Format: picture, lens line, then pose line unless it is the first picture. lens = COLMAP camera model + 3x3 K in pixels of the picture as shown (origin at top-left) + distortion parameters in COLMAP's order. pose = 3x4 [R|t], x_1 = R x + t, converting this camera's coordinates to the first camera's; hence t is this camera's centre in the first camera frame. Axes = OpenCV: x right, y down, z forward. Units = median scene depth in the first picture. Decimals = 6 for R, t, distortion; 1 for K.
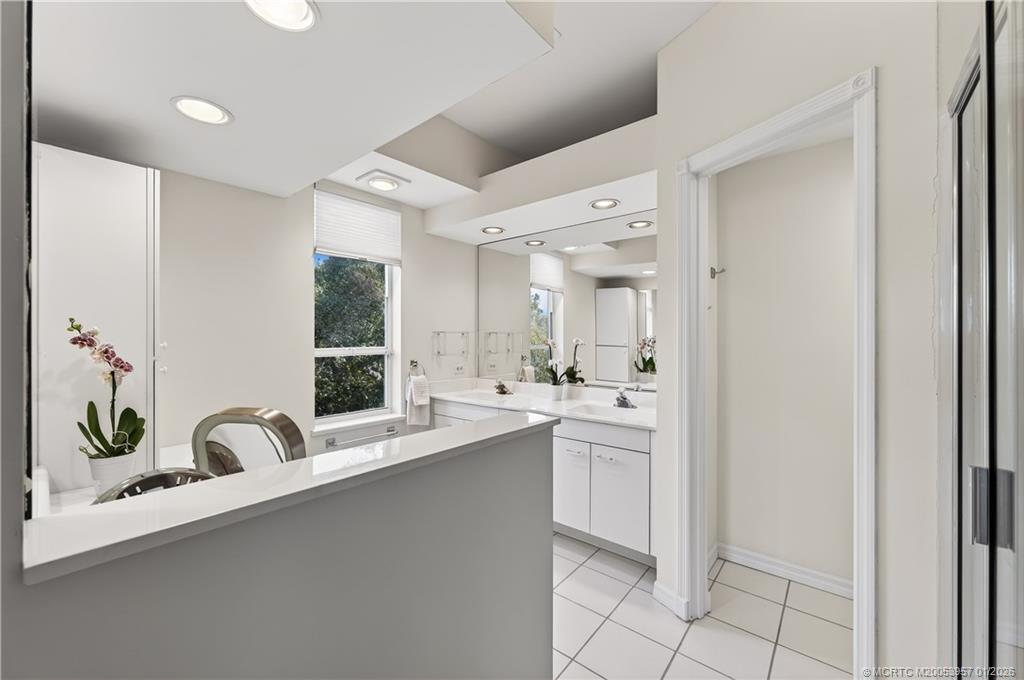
lens RADIAL K [[400.5, 0, 513.2], [0, 400.5, 338.1], [0, 0, 1]] dist [-0.001452, -0.000013]
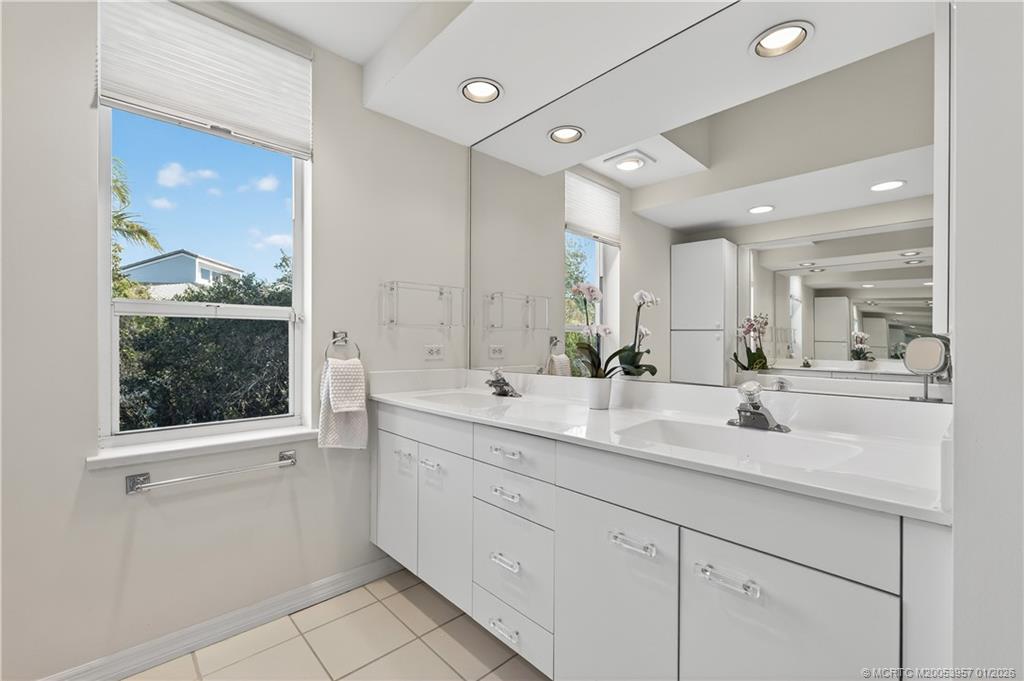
lens RADIAL K [[439.0, 0, 509.5], [0, 439.0, 340.4], [0, 0, 1]] dist [-0.001212, 0.000019]
pose [[0.991058, 0.002458, -0.133412, 0.064683], [-0.002897, 0.999991, -0.003103, 0.065879], [0.133403, 0.003462, 0.991056, 0.409049]]
